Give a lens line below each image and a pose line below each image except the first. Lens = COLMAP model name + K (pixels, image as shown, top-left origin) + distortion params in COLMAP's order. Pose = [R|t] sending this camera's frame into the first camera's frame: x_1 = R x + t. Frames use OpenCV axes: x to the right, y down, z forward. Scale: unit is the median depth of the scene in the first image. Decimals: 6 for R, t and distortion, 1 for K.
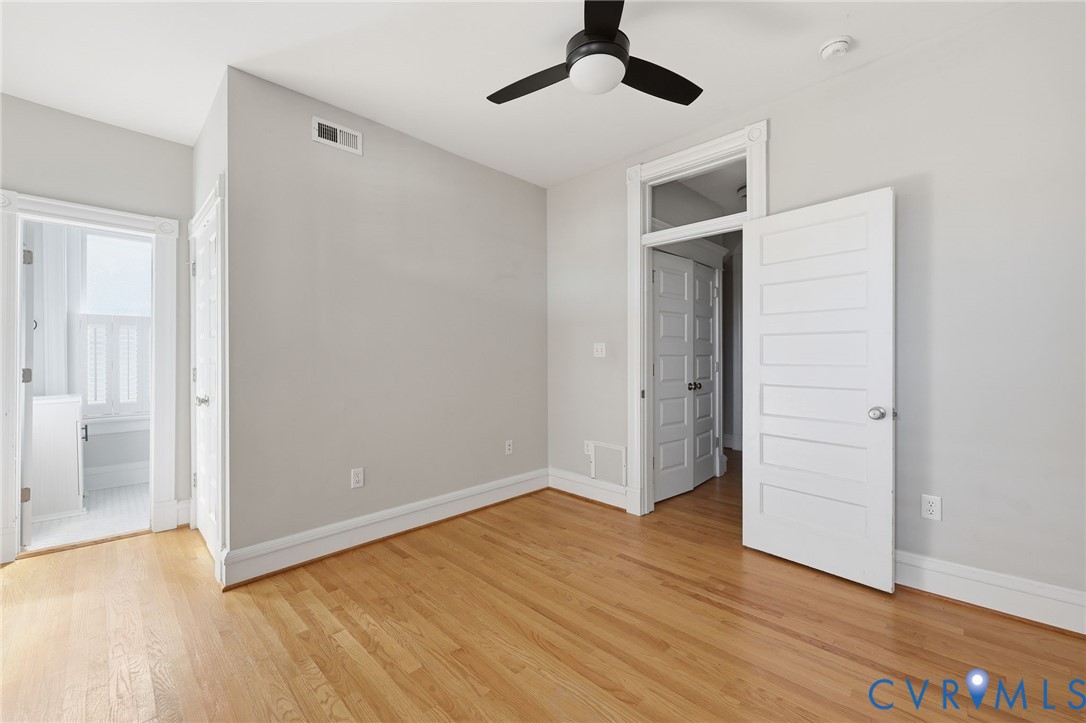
lens RADIAL K [[438.9, 0, 529.4], [0, 438.9, 362.9], [0, 0, 1]] dist [0.001775, 0.000487]
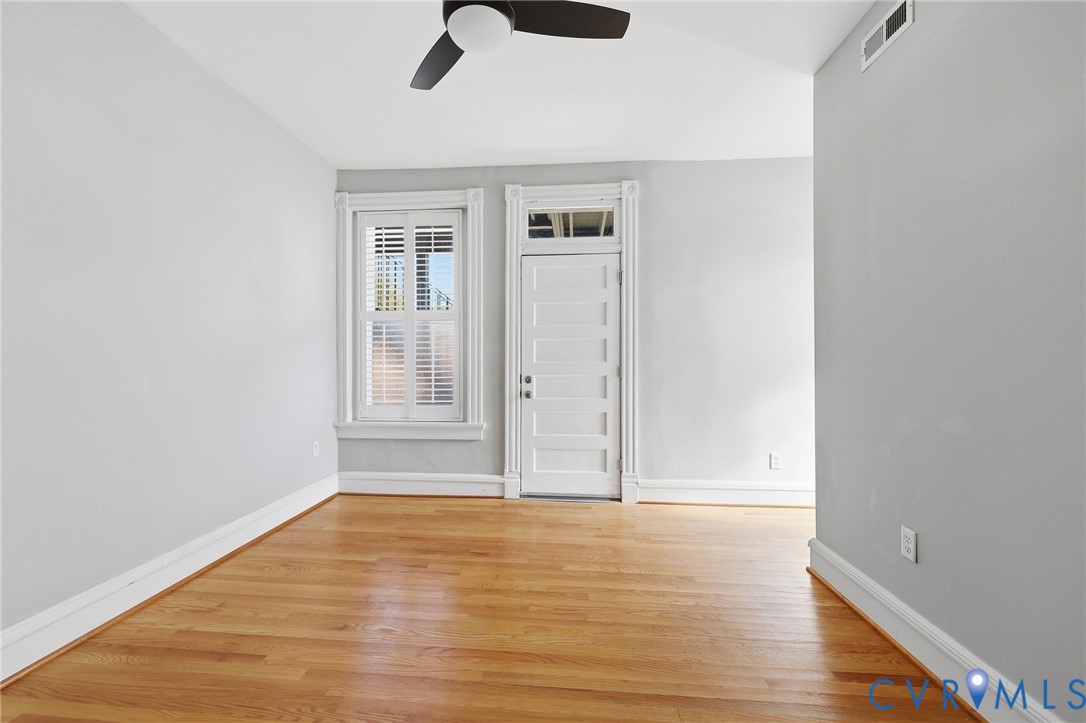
lens RADIAL K [[449.6, 0, 543.0], [0, 449.6, 361.5], [0, 0, 1]] dist [0.000767, 0.000123]
pose [[-0.758734, -0.000395, -0.651400, 0.636031], [-0.006229, 0.999958, 0.006649, 0.000975], [0.651370, 0.009102, -0.758705, 1.729192]]
